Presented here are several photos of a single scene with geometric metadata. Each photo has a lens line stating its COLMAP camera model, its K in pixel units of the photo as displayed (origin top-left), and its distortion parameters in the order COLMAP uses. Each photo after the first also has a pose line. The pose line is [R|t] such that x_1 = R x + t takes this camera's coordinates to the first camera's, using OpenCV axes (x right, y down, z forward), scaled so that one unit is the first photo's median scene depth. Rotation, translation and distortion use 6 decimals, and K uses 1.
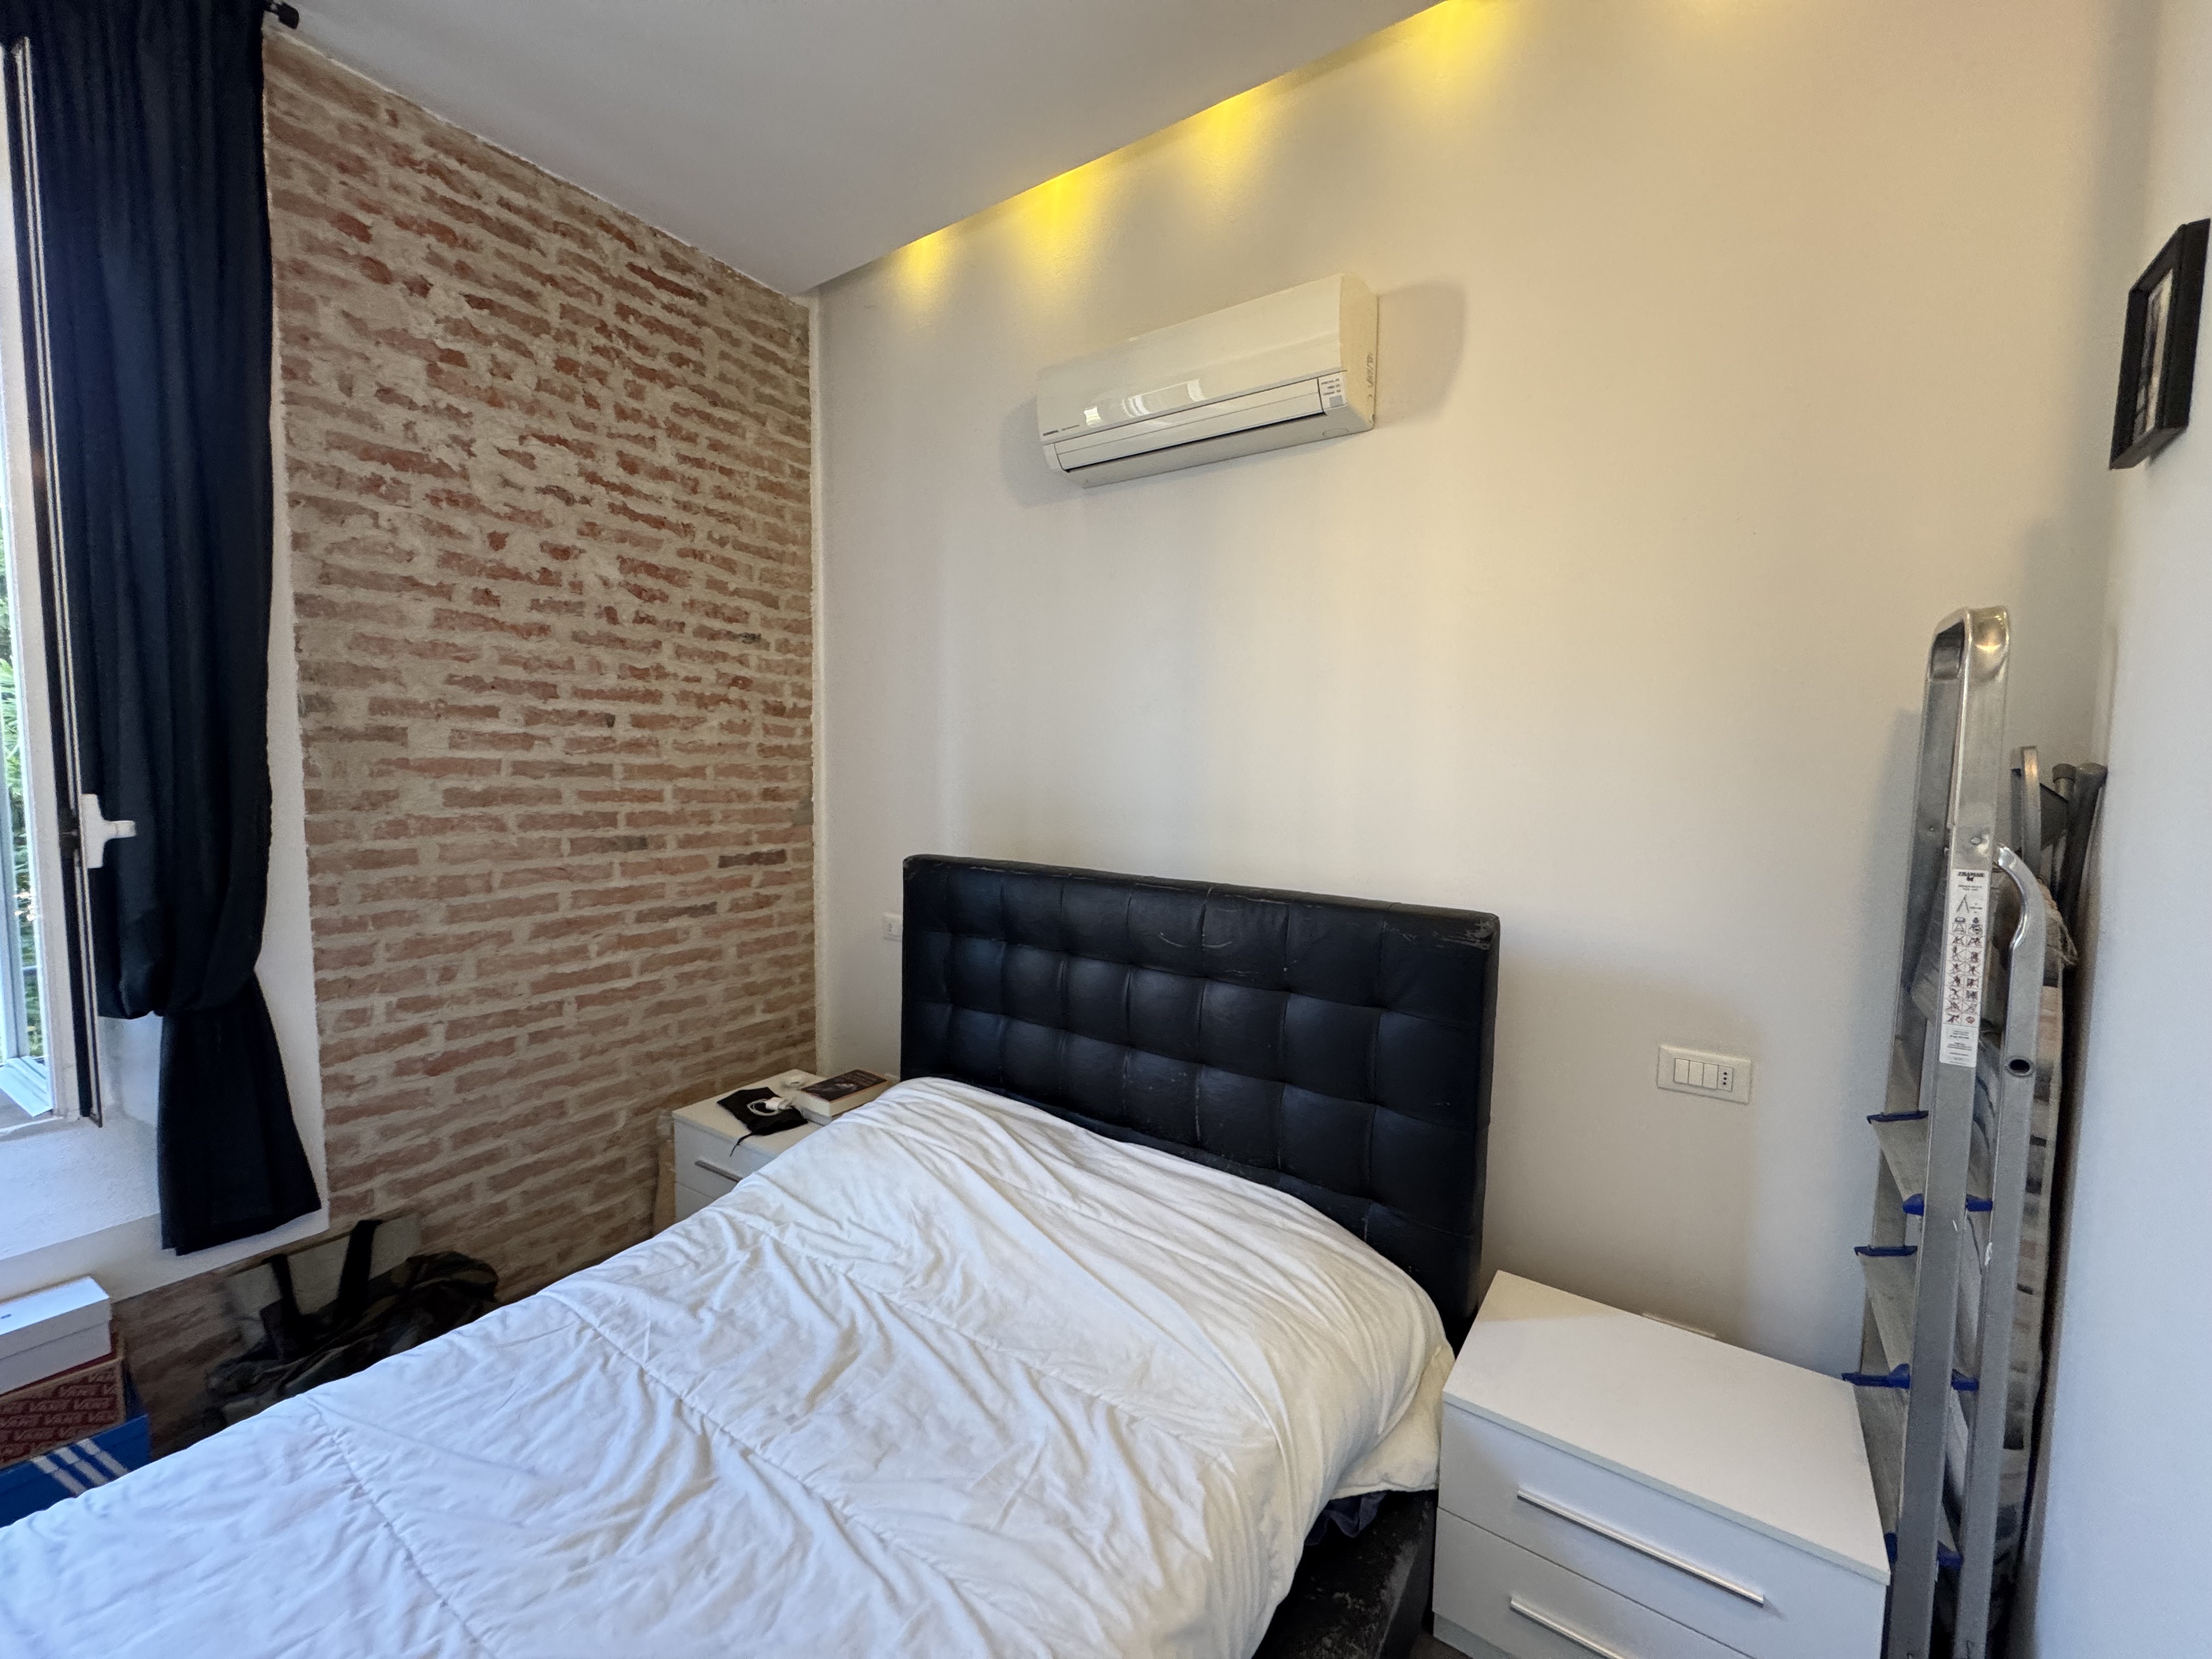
lens RADIAL K [[883.0, 0, 1106.9], [0, 883.0, 826.3], [0, 0, 1]] dist [-0.003454, 0.000501]
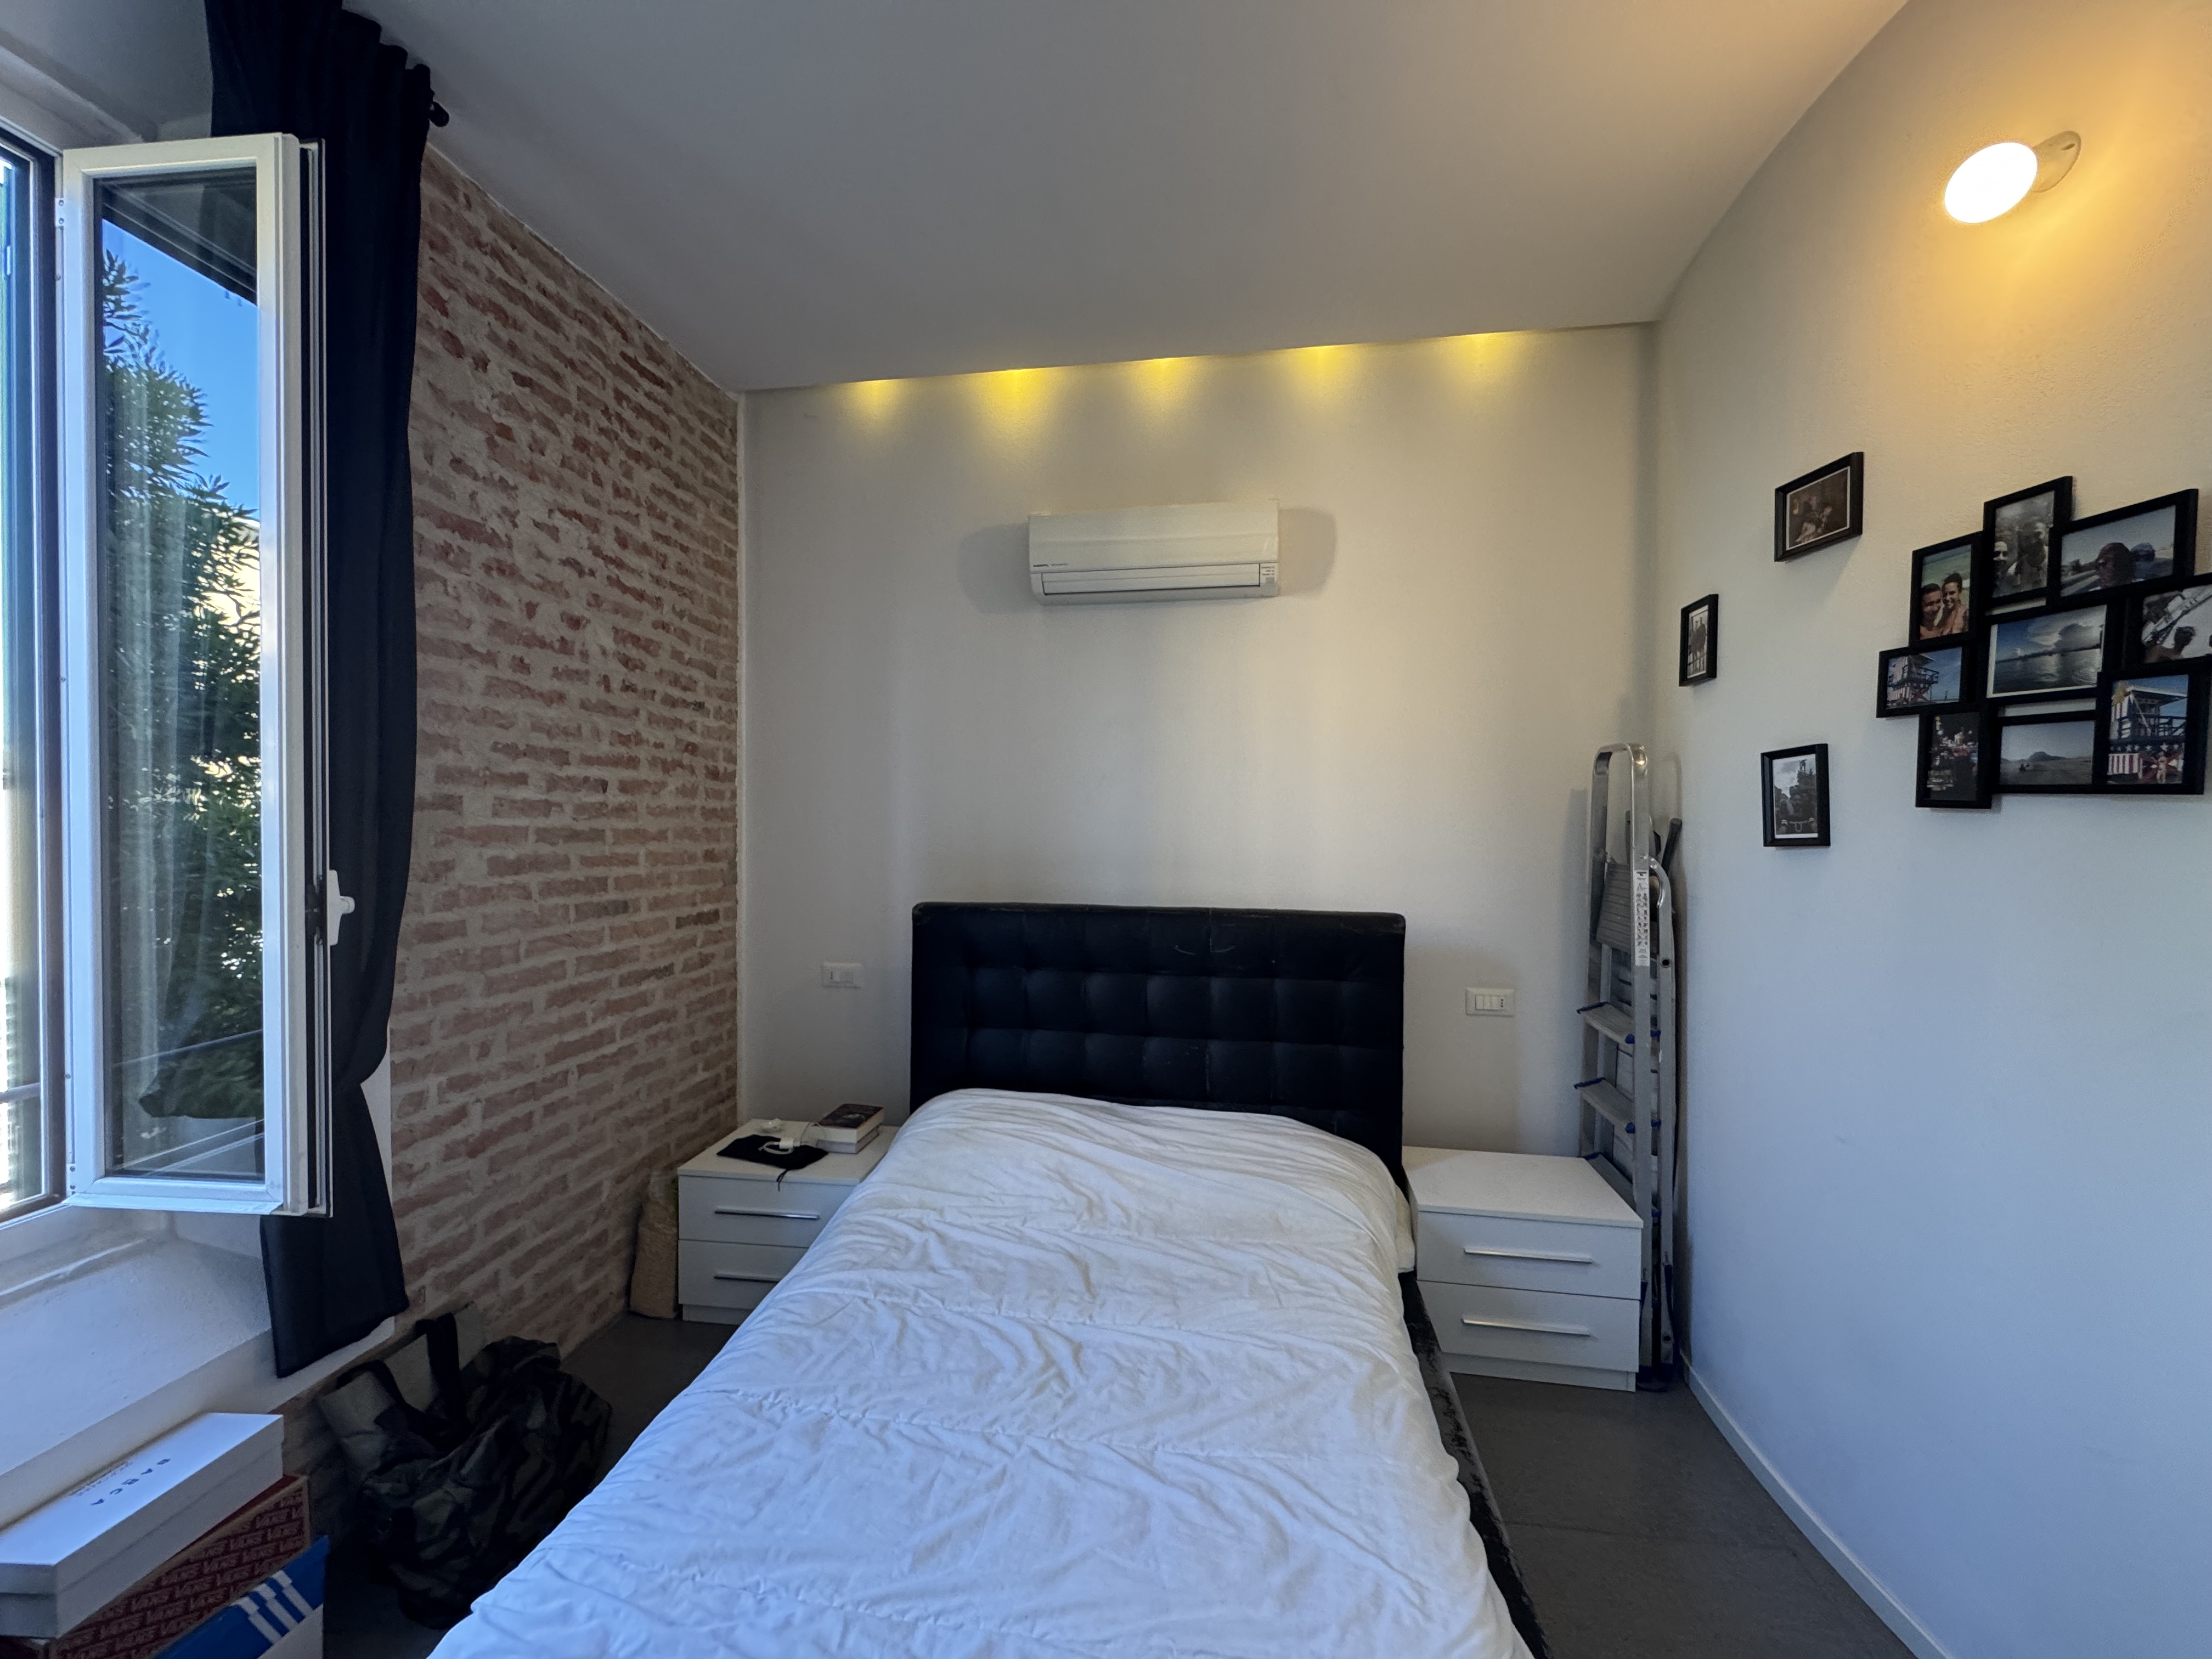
lens RADIAL K [[883.0, 0, 1104.6], [0, 883.0, 826.7], [0, 0, 1]] dist [-0.003454, 0.000501]
pose [[0.903192, -0.015285, 0.428964, -0.564970], [0.039937, 0.998023, -0.048525, -0.001880], [-0.427374, 0.060958, 0.902017, -0.183137]]
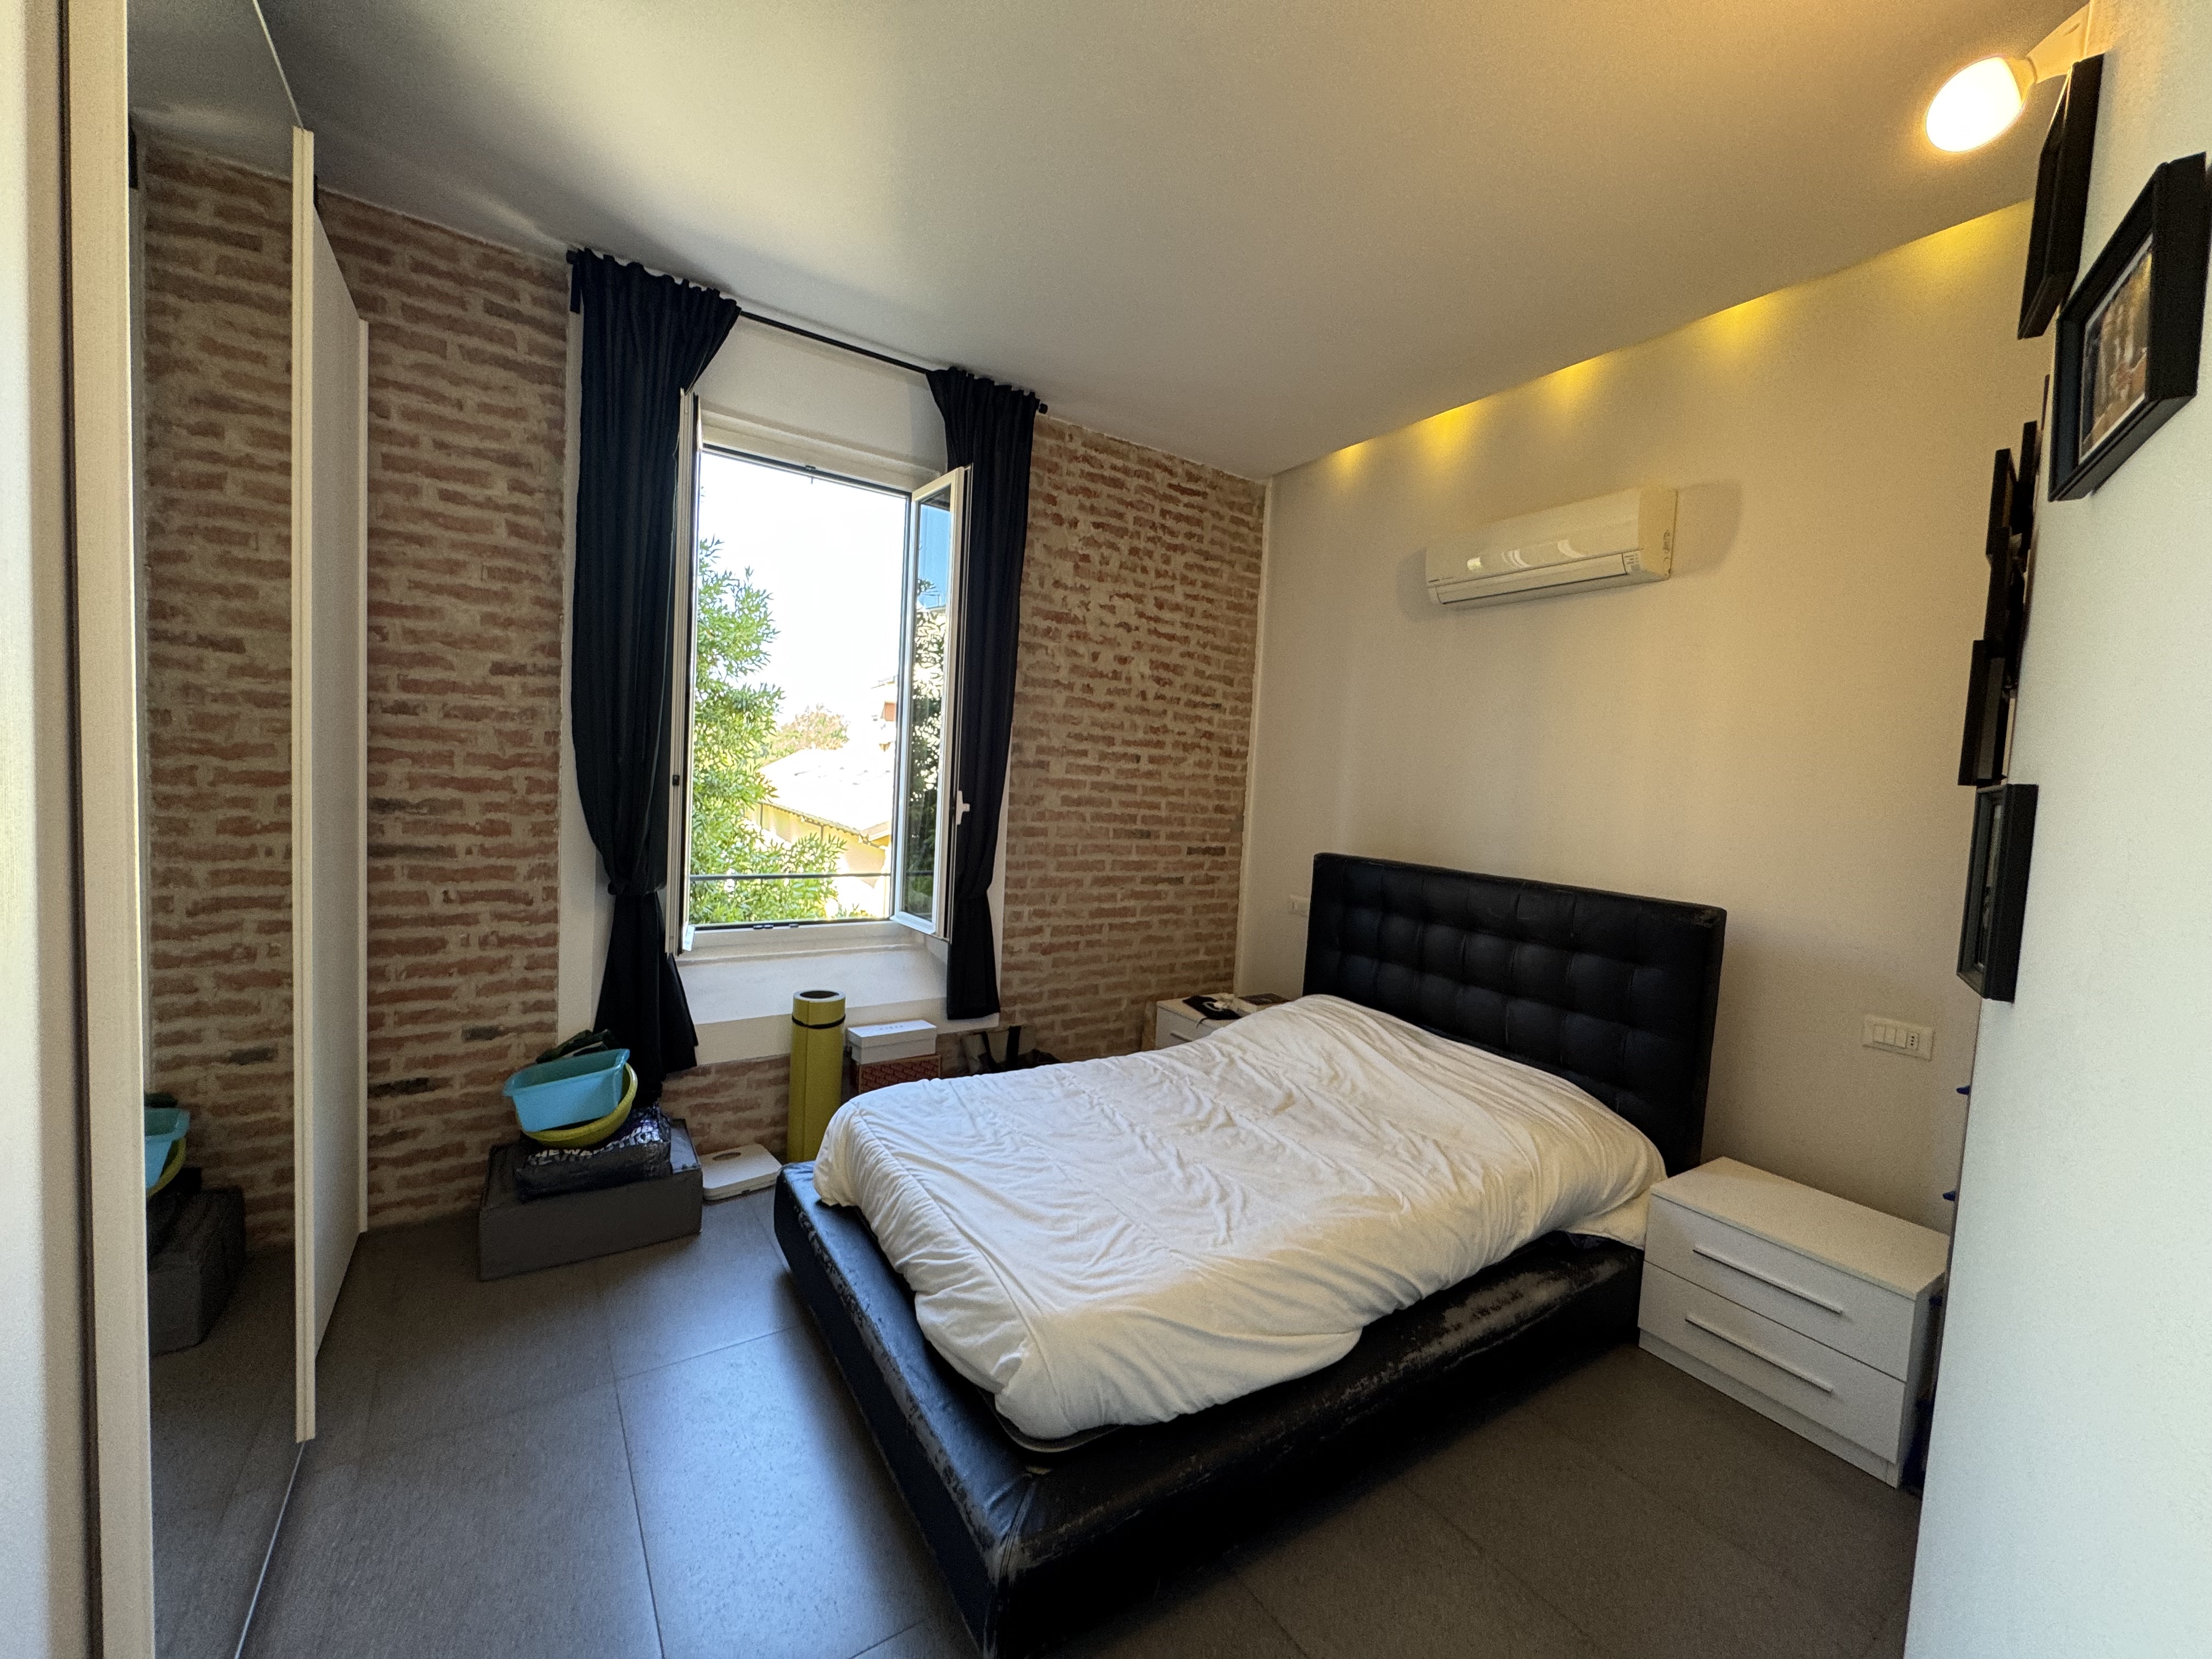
lens RADIAL K [[883.0, 0, 1106.1], [0, 883.0, 825.7], [0, 0, 1]] dist [-0.003454, 0.000501]
pose [[0.922474, 0.058062, -0.381668, 0.021599], [-0.070600, 0.997325, -0.018917, 0.047211], [0.379549, 0.044396, 0.924106, -0.638142]]
